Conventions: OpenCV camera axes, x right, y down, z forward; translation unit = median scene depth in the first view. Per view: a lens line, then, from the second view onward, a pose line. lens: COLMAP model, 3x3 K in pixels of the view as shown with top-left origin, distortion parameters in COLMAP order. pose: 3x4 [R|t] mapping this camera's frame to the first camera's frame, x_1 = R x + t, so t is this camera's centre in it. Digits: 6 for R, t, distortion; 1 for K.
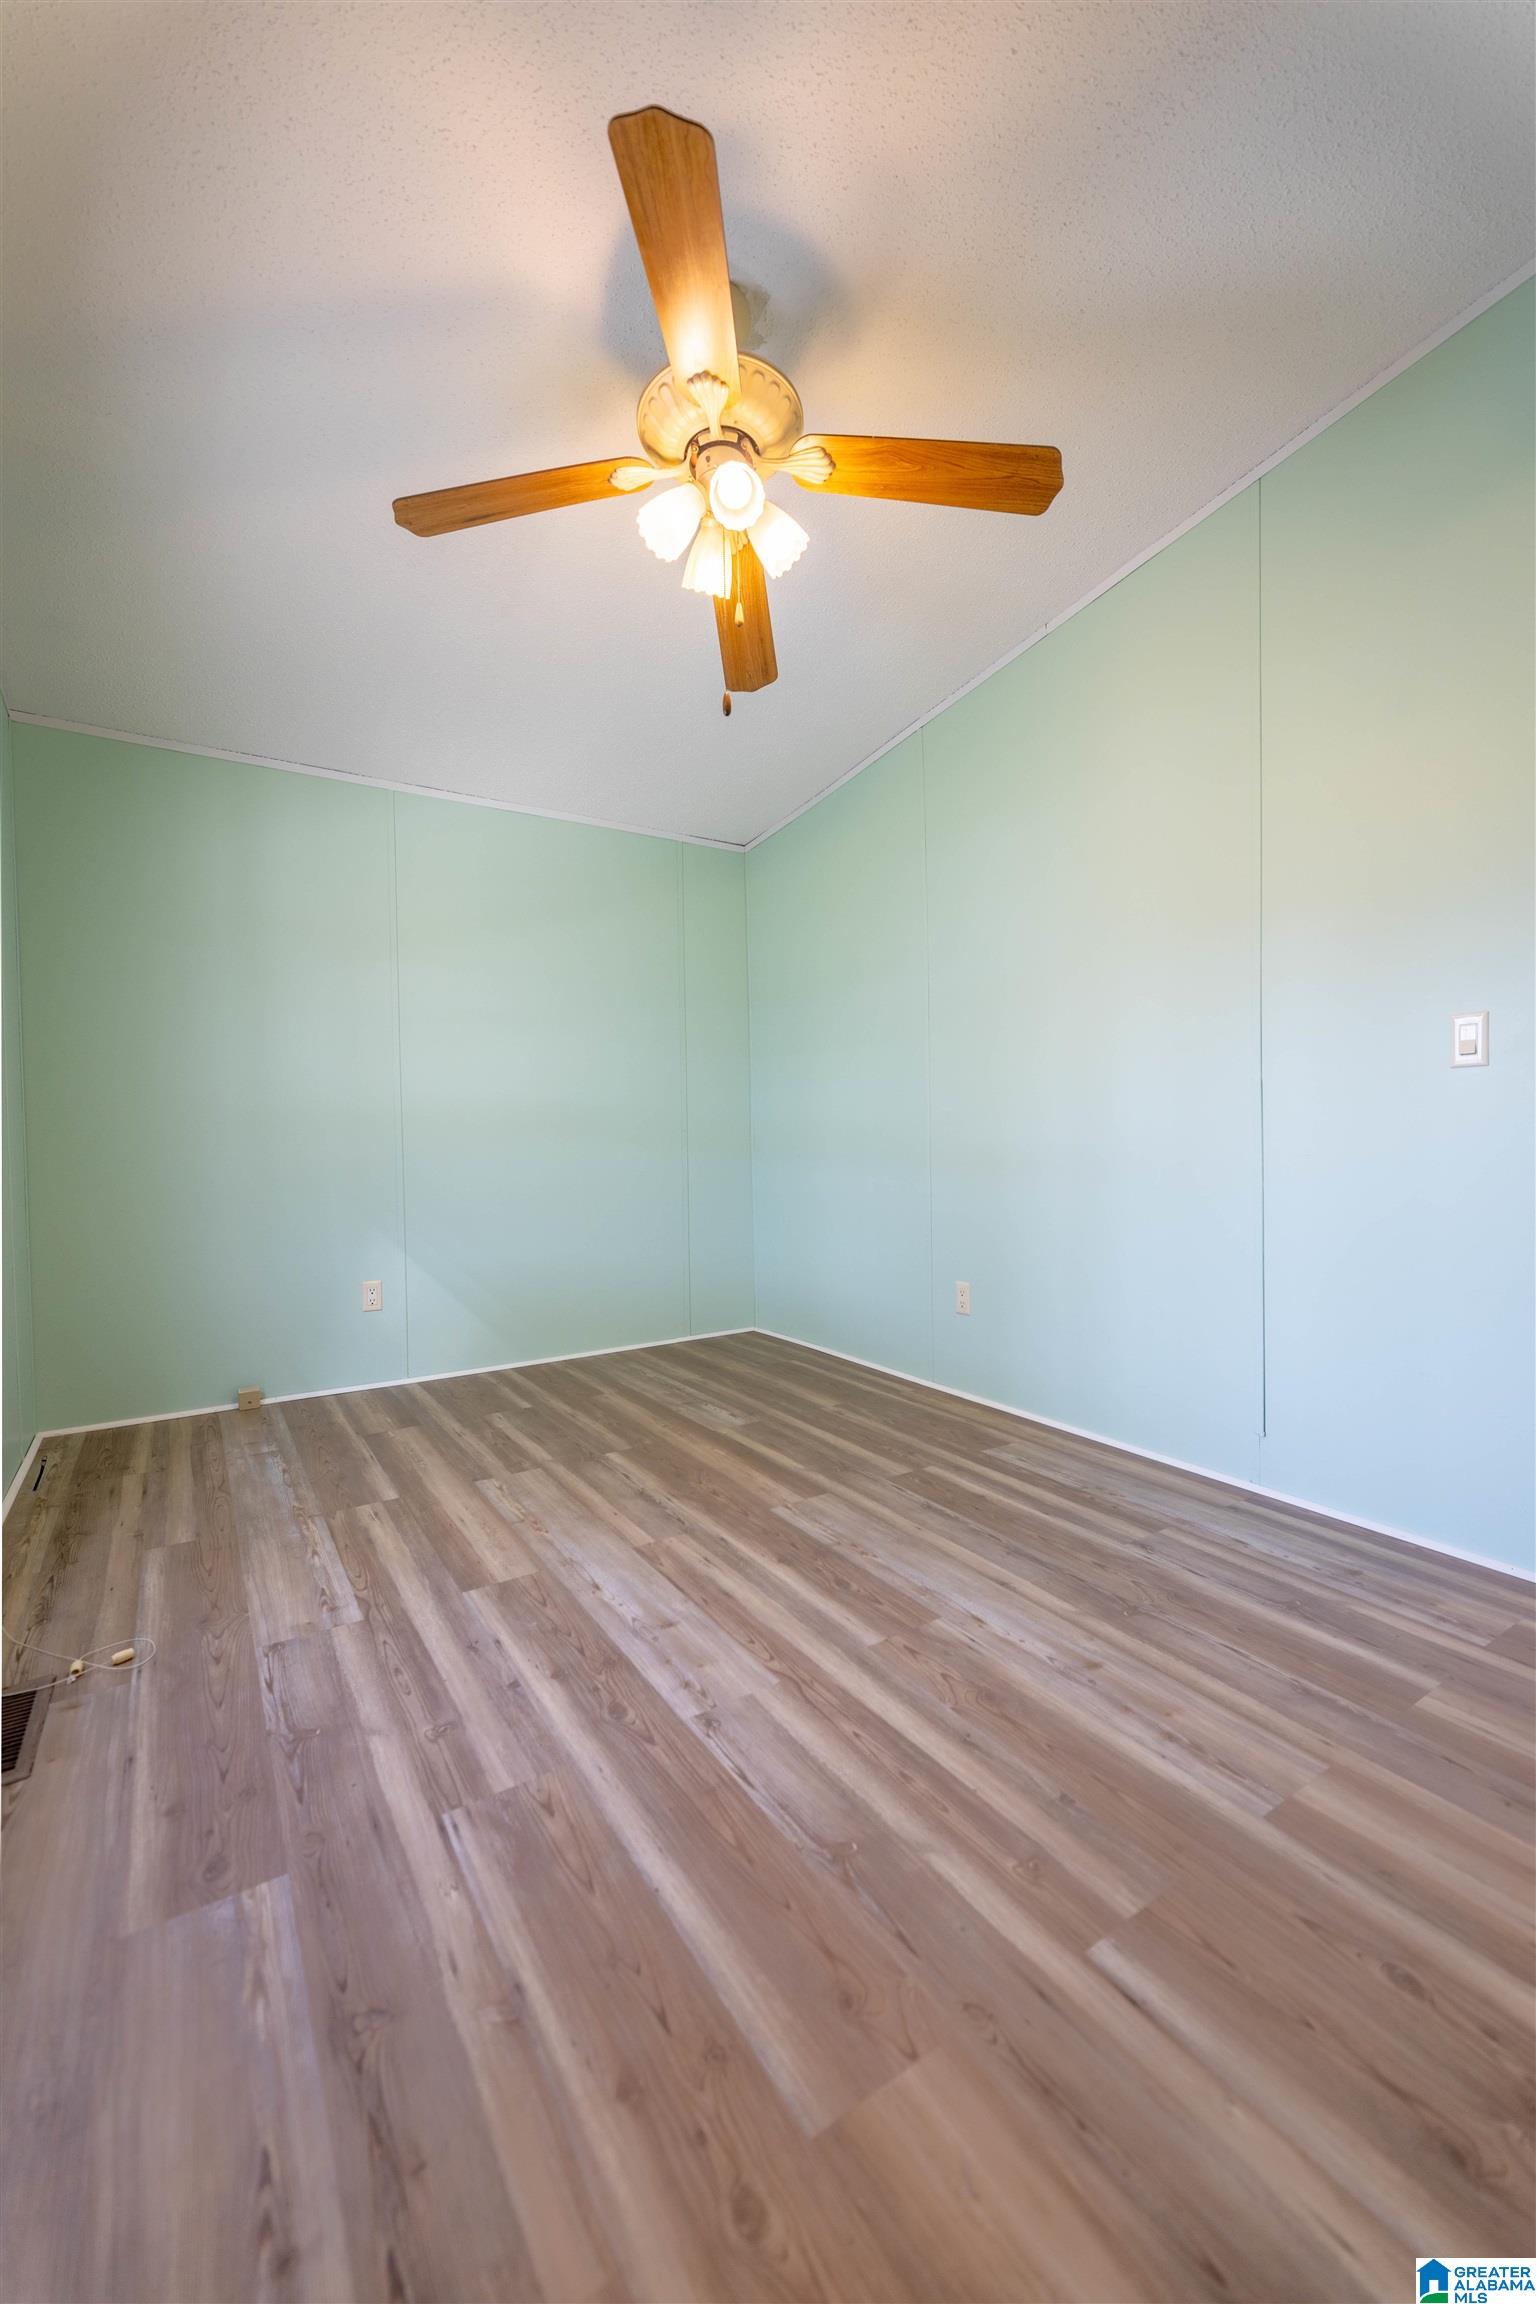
lens RADIAL K [[933.1, 0, 768.0], [0, 933.1, 1152.0], [0, 0, 1]] dist [0.003511, -0.000167]
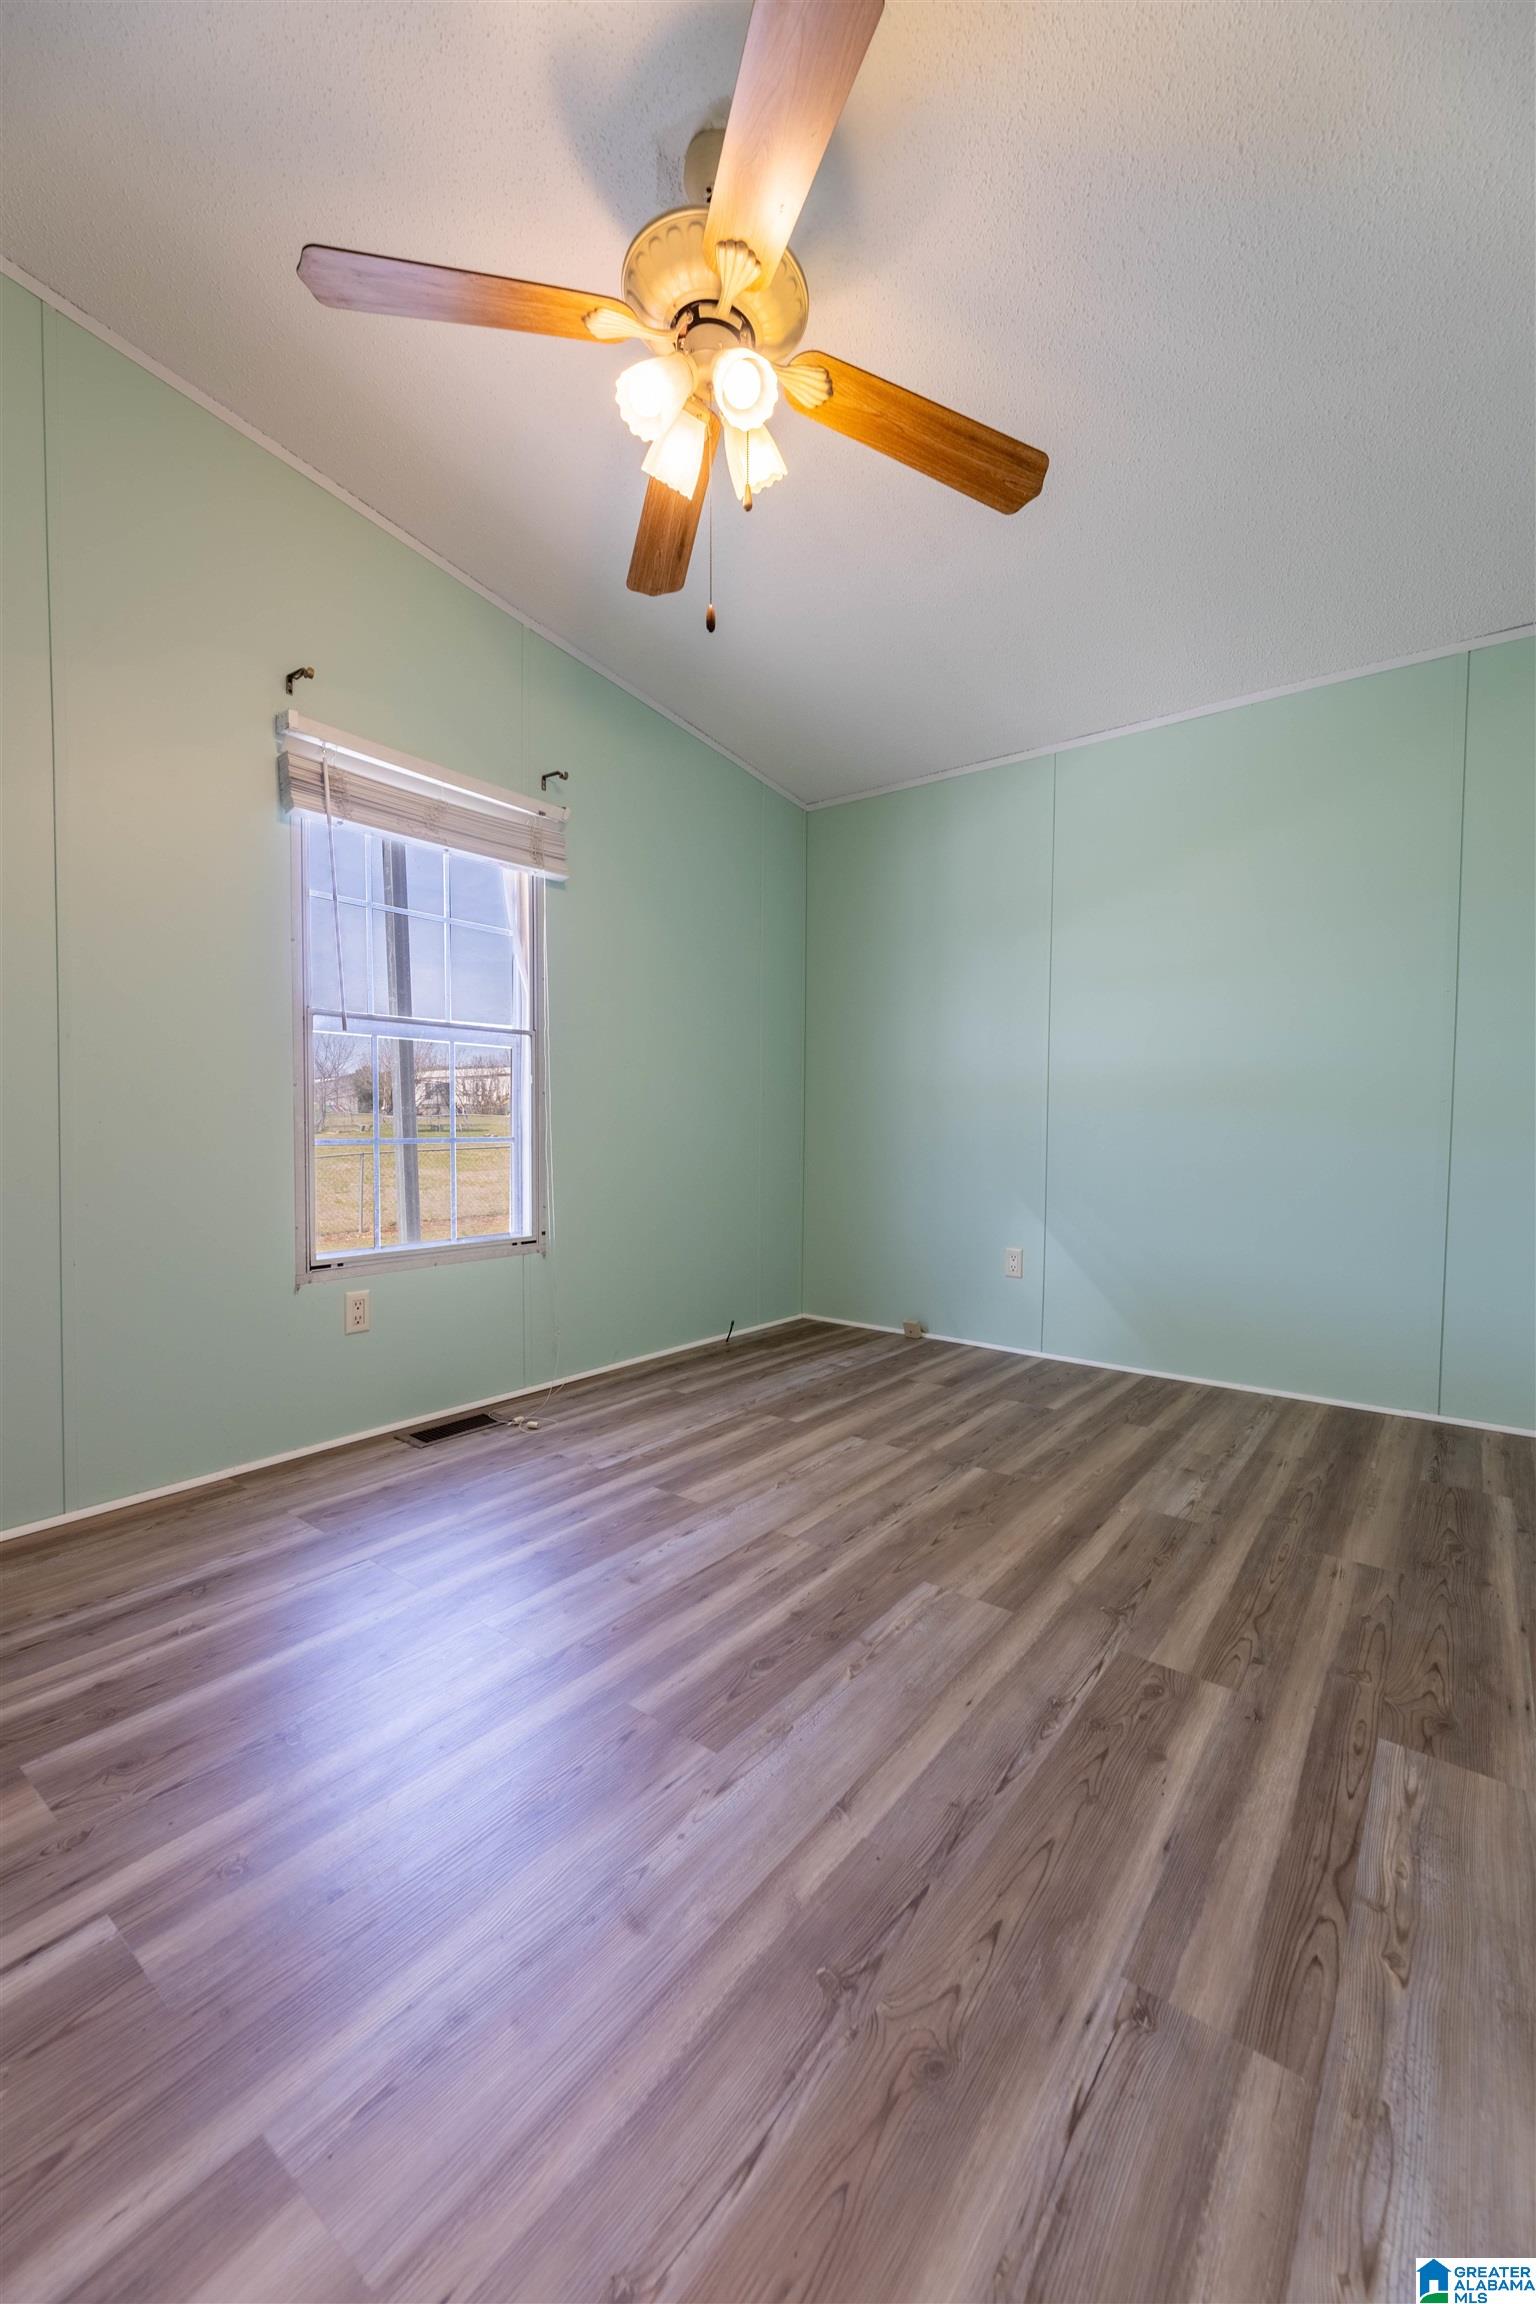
lens RADIAL K [[933.1, 0, 768.0], [0, 933.1, 1152.0], [0, 0, 1]] dist [0.003511, -0.000167]
pose [[0.329353, 0.050077, -0.942878, 0.658415], [-0.024496, 0.998710, 0.044486, -0.009289], [0.943889, 0.008445, 0.330155, 0.593780]]
